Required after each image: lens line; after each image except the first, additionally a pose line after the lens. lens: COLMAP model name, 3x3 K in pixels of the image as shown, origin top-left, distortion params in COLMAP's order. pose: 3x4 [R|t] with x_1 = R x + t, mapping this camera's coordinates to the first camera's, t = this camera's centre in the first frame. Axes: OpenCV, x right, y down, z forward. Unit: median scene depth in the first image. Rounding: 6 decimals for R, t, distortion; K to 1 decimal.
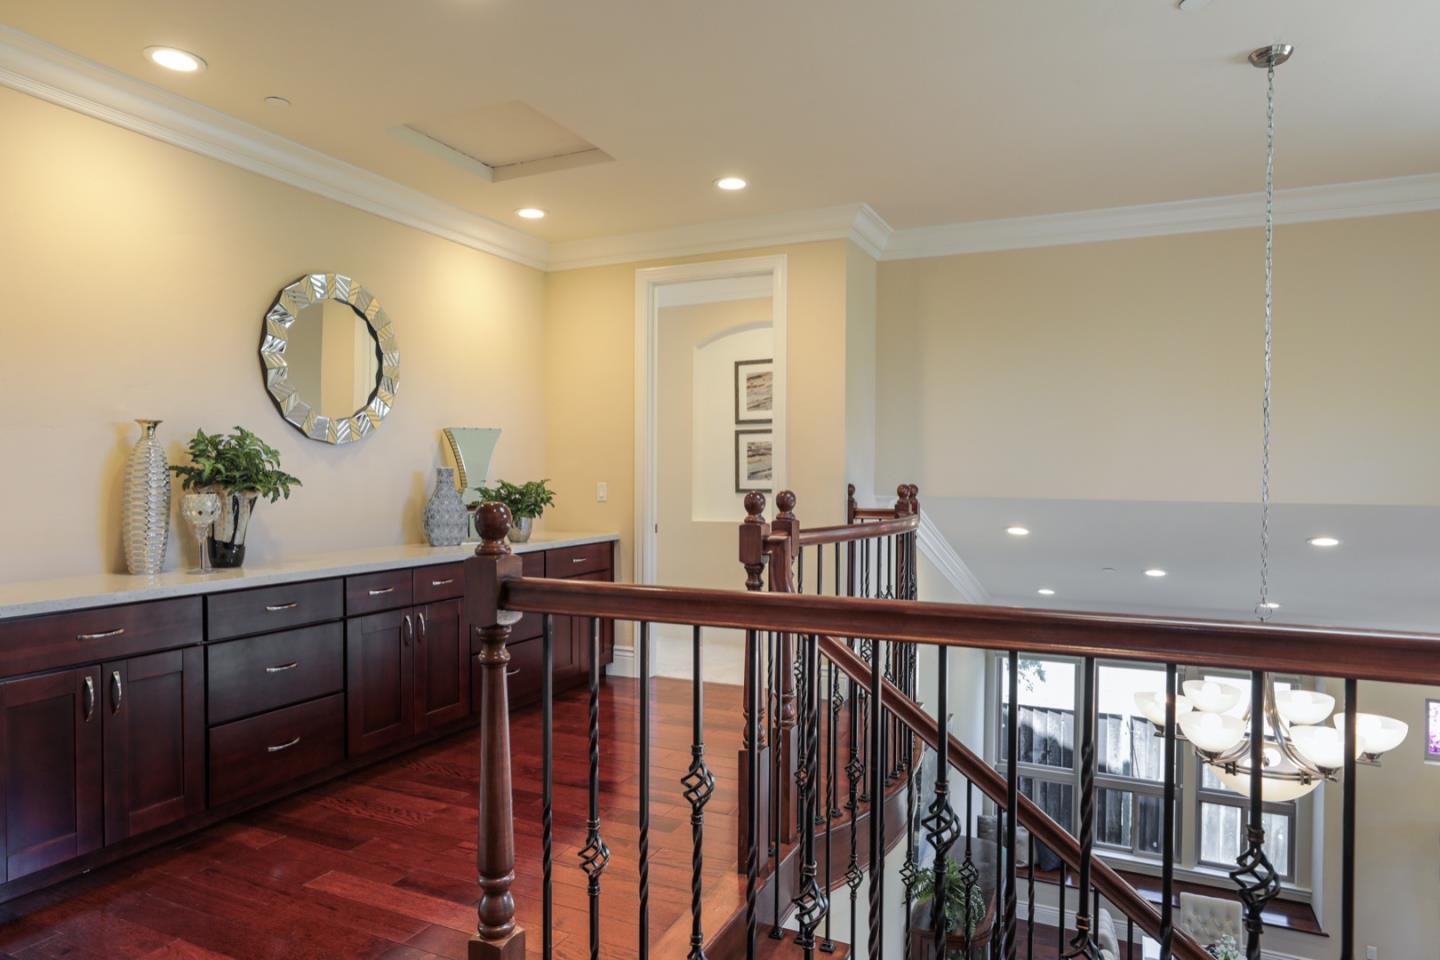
lens RADIAL K [[925.4, 0, 720.0], [0, 925.4, 480.0], [0, 0, 1]] dist [-0.025870, 0.006639]
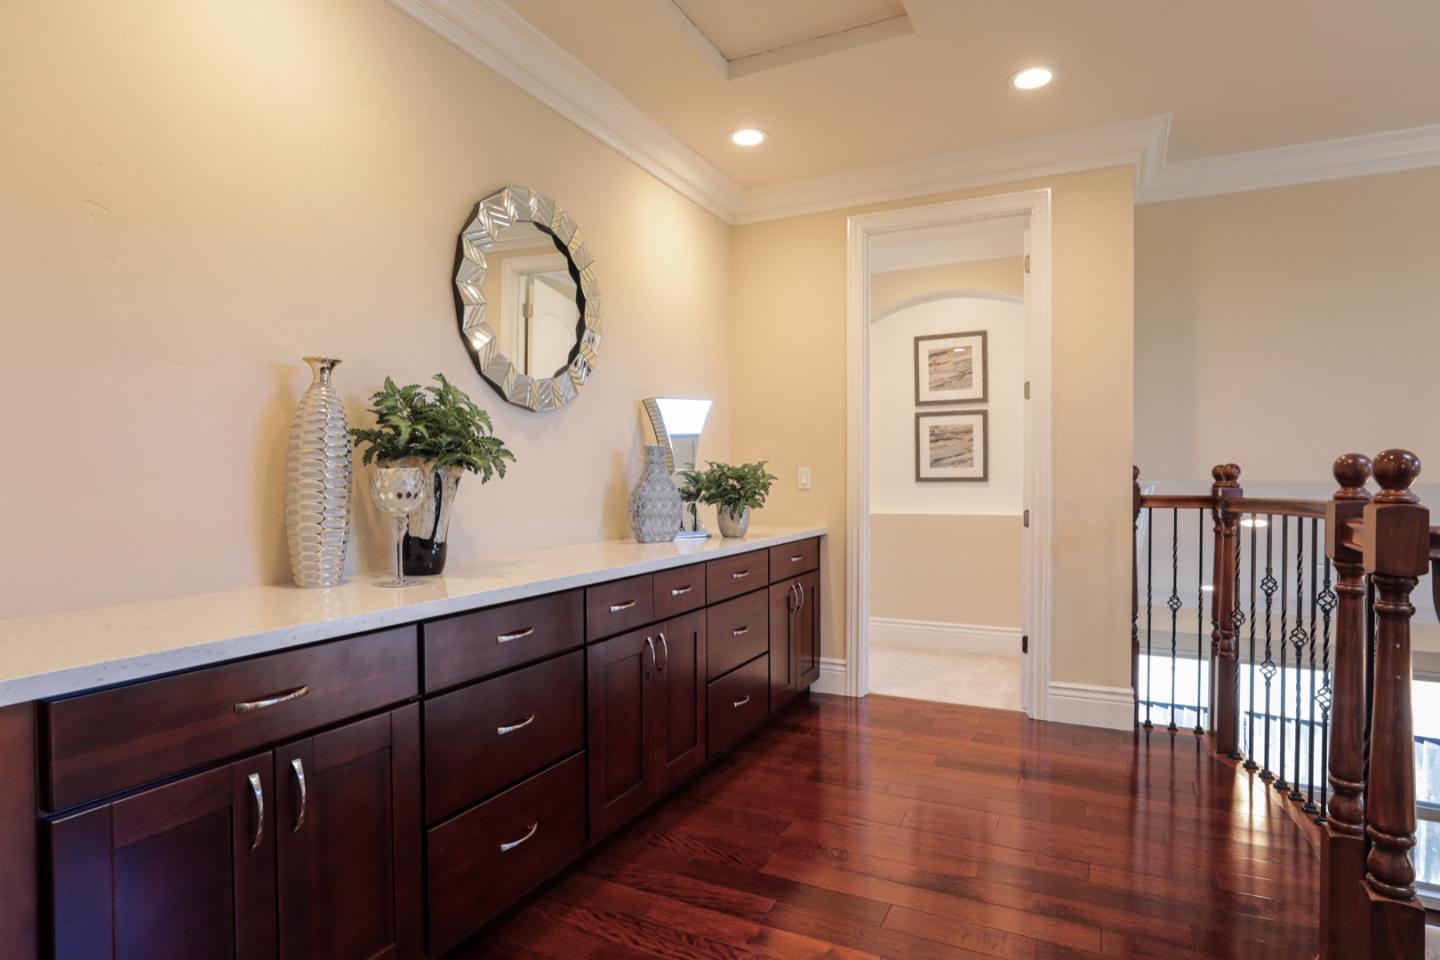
lens RADIAL K [[791.1, 0, 698.3], [0, 791.1, 482.6], [0, 0, 1]] dist [-0.021961, 0.000211]
pose [[0.999534, -0.003030, -0.030379, -0.298555], [0.003014, 0.999995, -0.000580, 0.024628], [0.030380, 0.000489, 0.999538, 0.389154]]
